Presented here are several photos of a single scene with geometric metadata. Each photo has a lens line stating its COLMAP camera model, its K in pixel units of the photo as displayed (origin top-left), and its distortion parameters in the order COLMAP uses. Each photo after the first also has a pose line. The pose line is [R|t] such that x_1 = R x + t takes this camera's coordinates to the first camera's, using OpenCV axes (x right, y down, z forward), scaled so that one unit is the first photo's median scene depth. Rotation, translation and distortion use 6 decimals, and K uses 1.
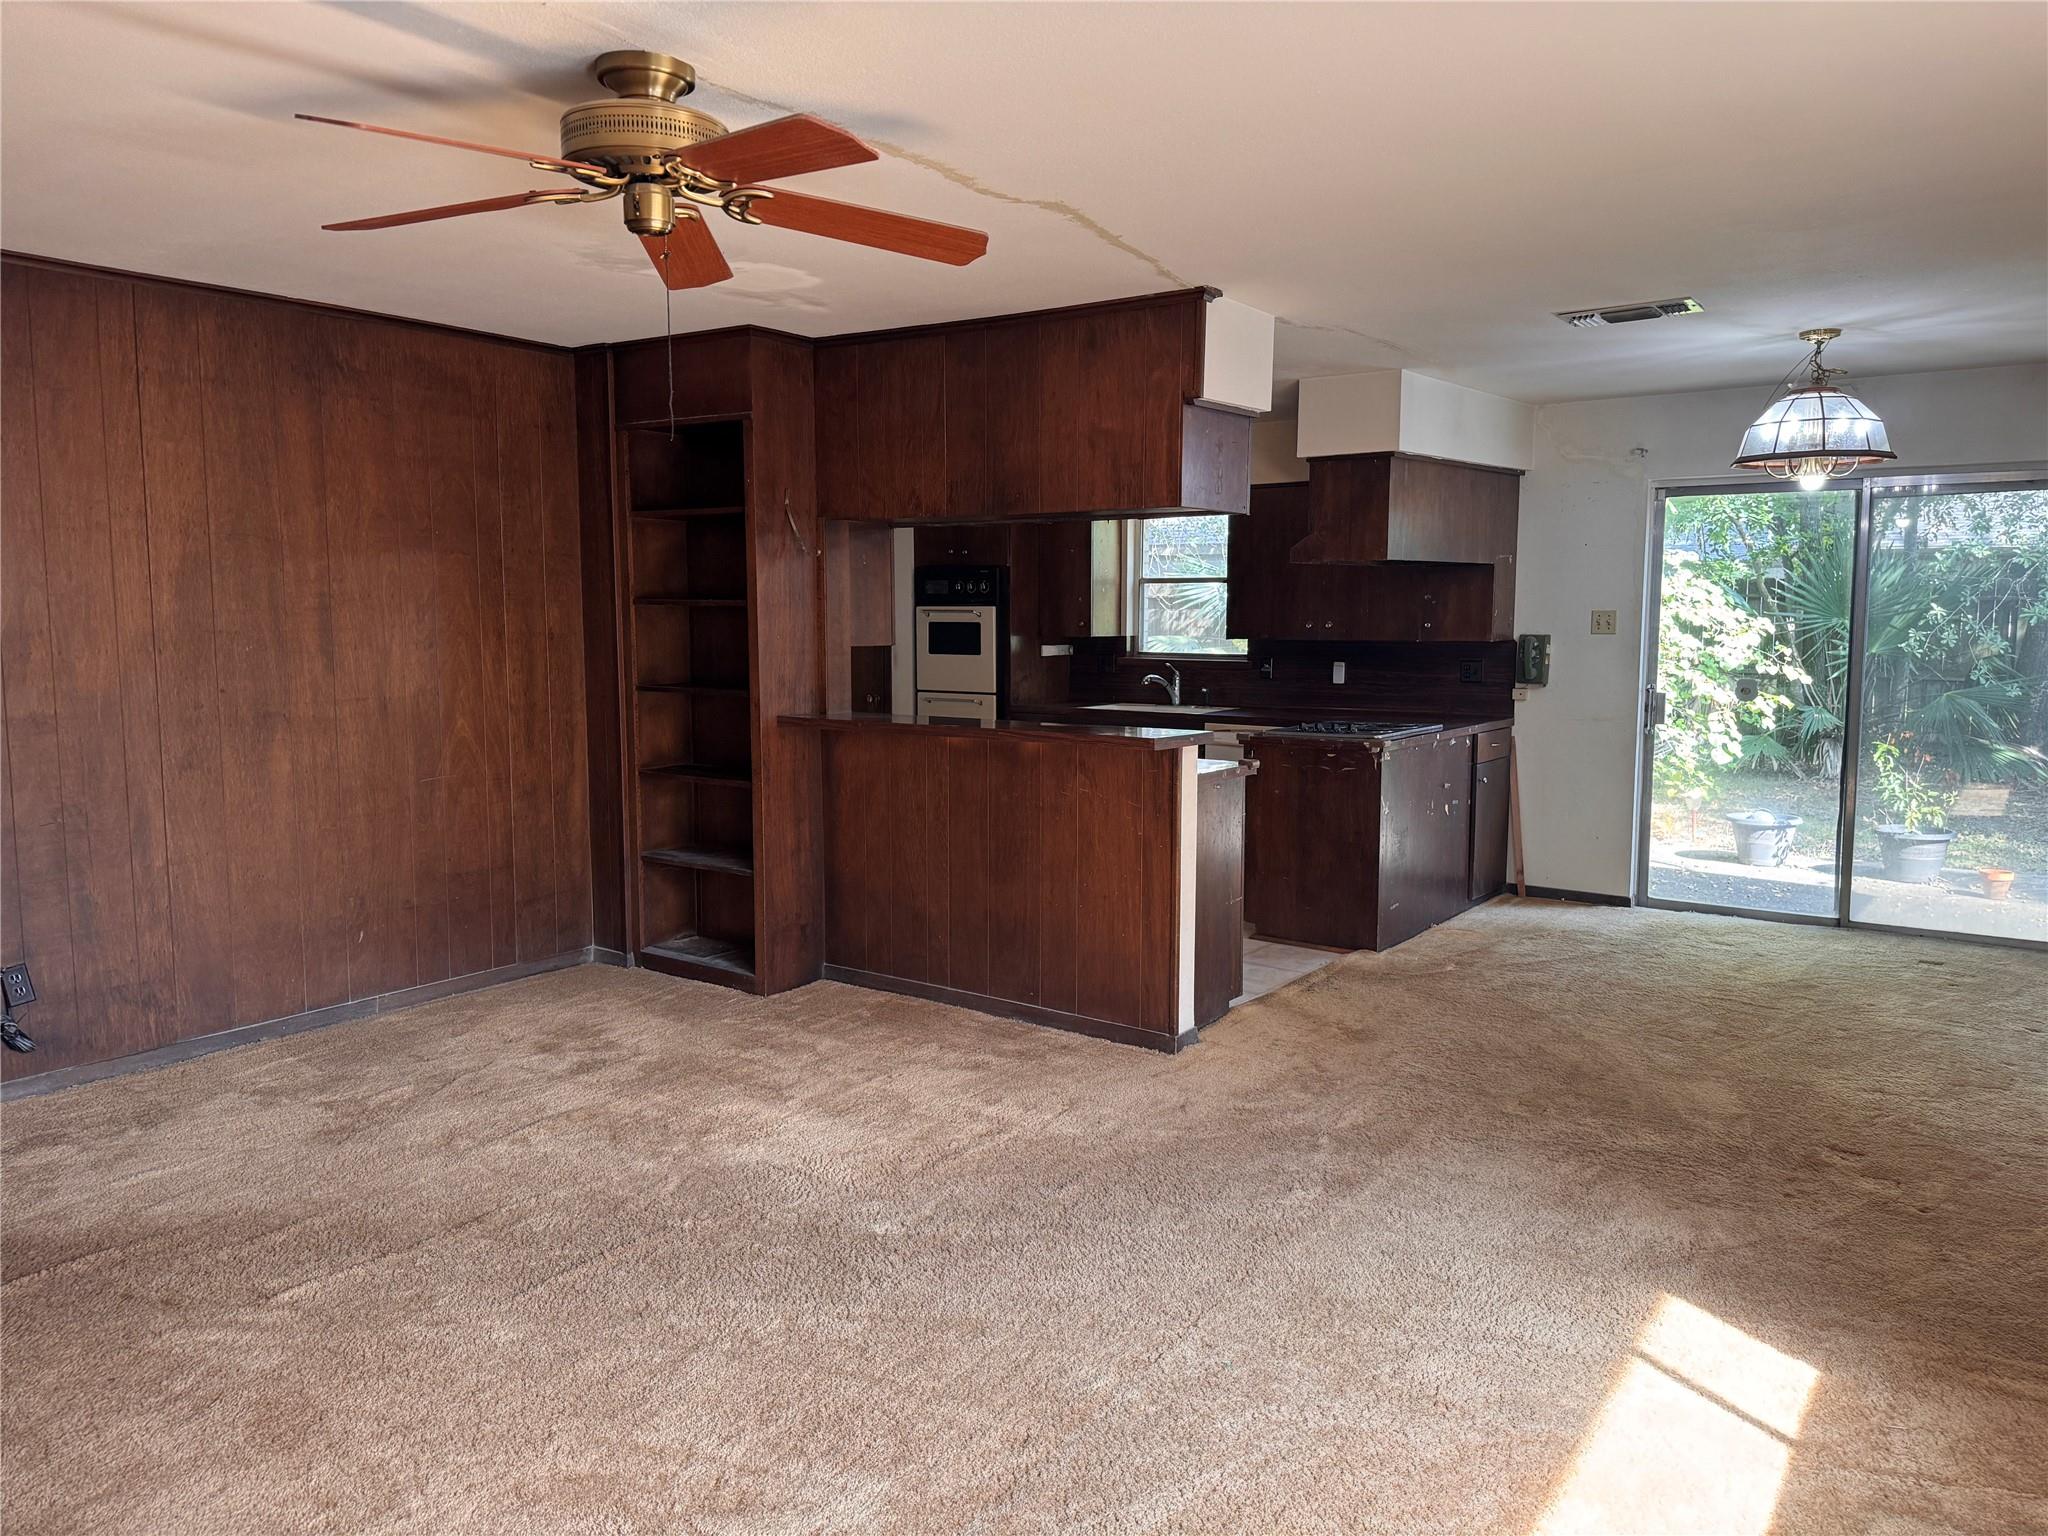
lens RADIAL K [[1423.0, 0, 1032.8], [0, 1423.0, 760.9], [0, 0, 1]] dist [0.062681, -0.068416]
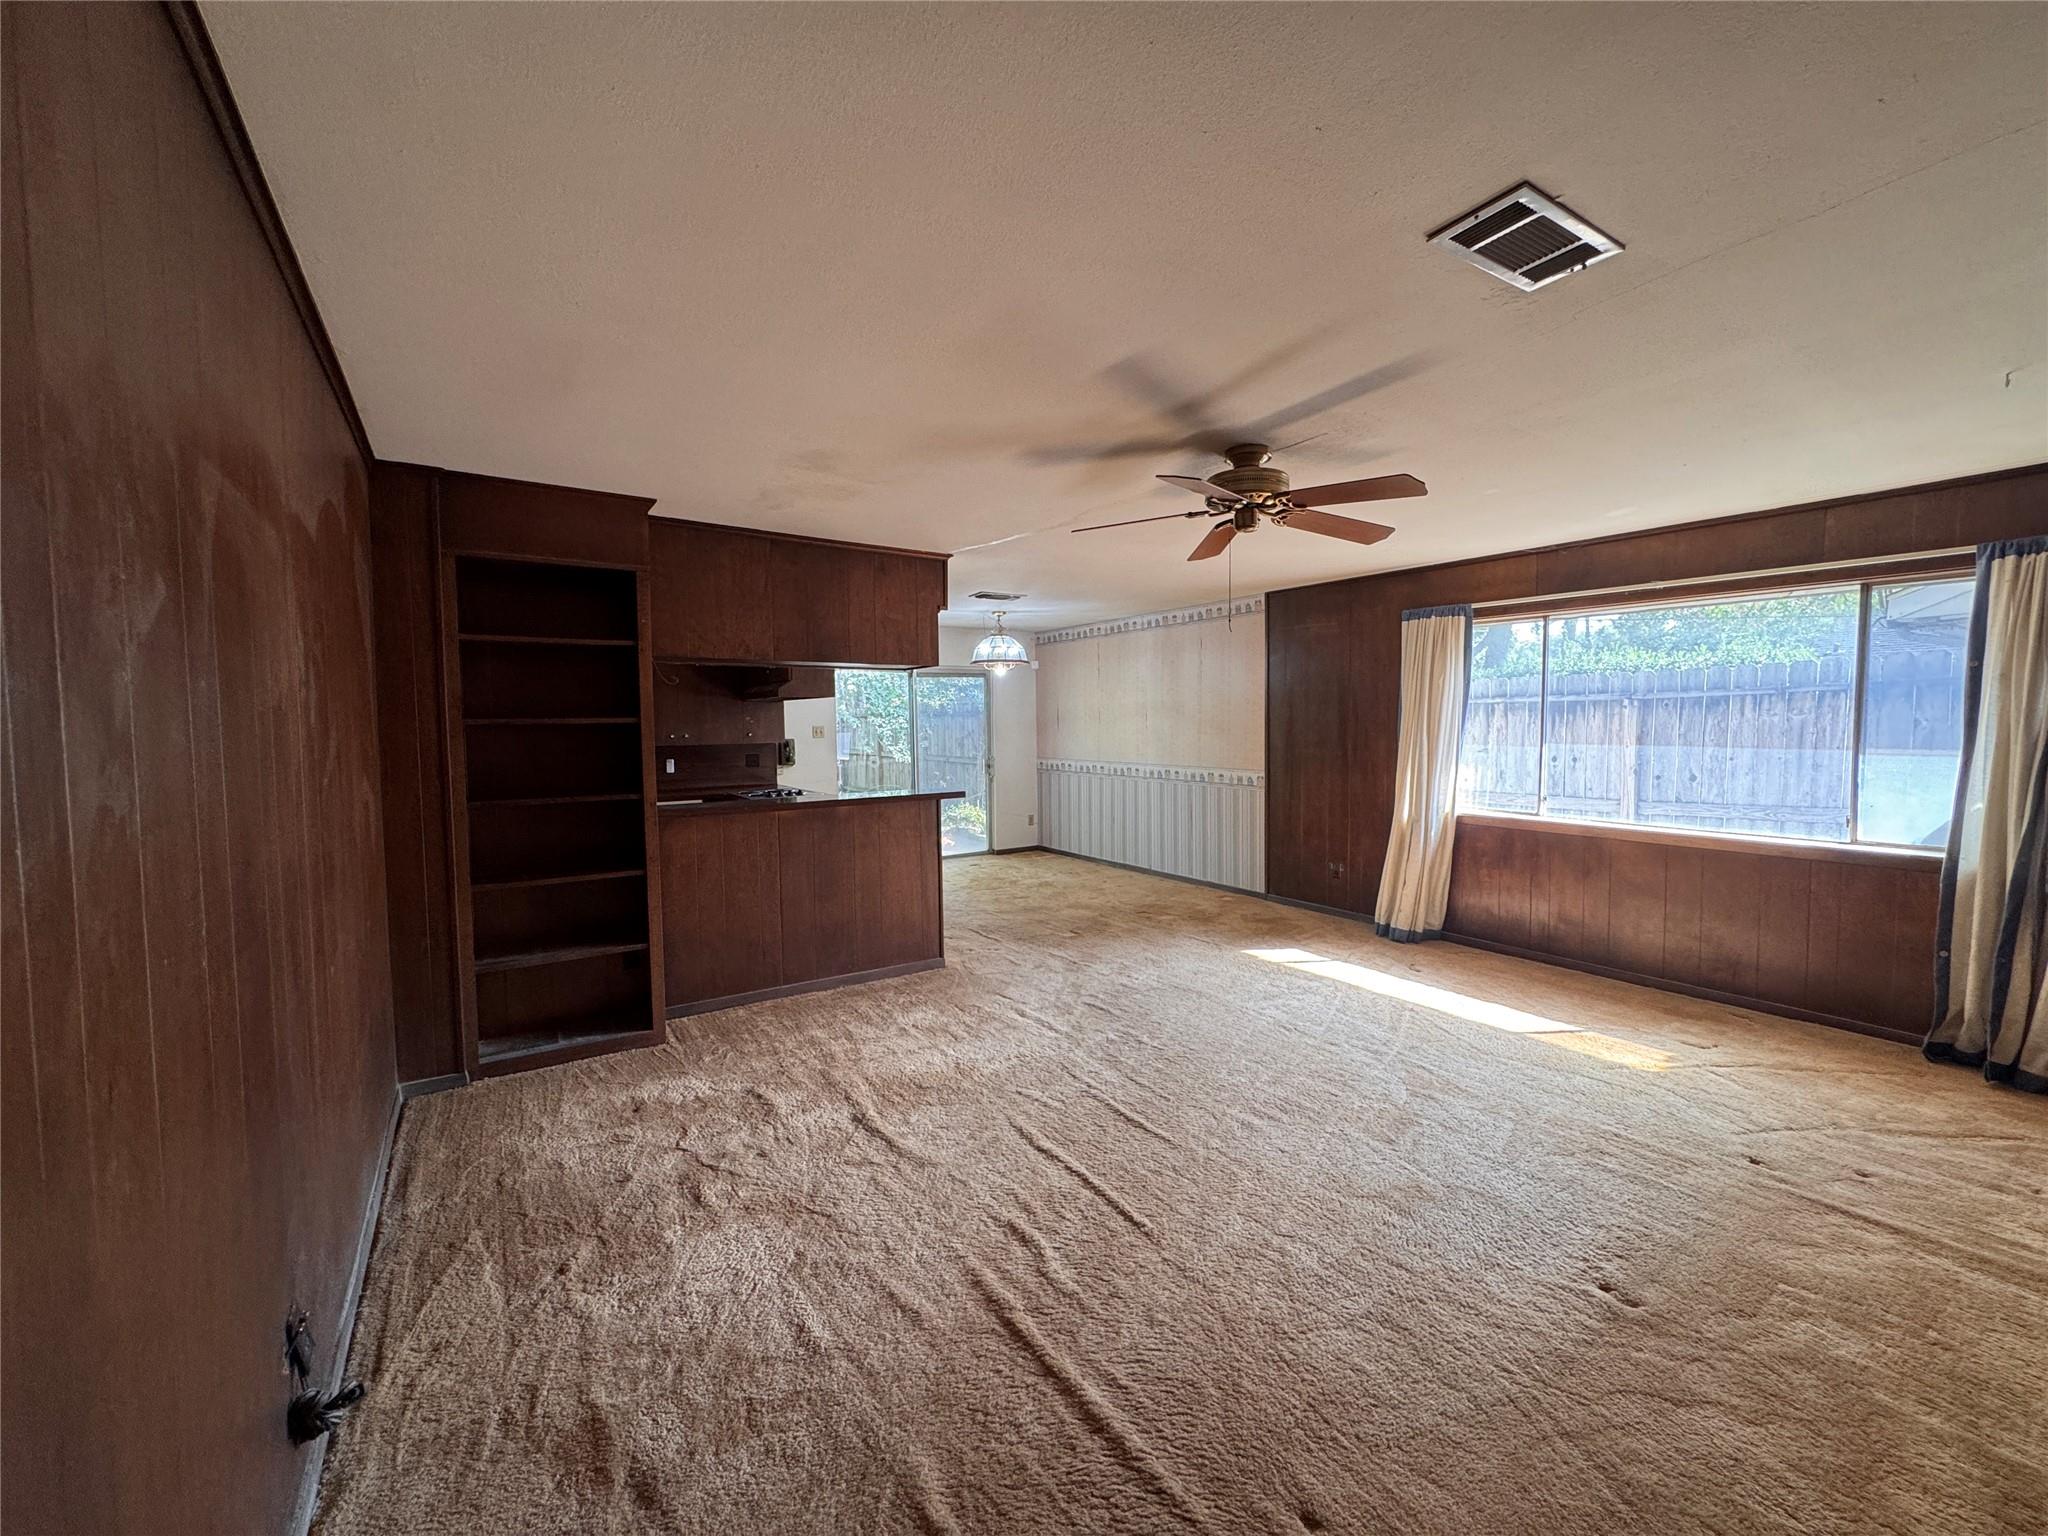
lens RADIAL K [[817.2, 0, 1022.1], [0, 817.2, 769.8], [0, 0, 1]] dist [-0.003162, 0.001074]
pose [[0.353467, -0.057808, 0.933659, -0.688630], [0.111870, 0.993538, 0.019164, -0.043587], [-0.928734, 0.097674, 0.357650, 0.431680]]
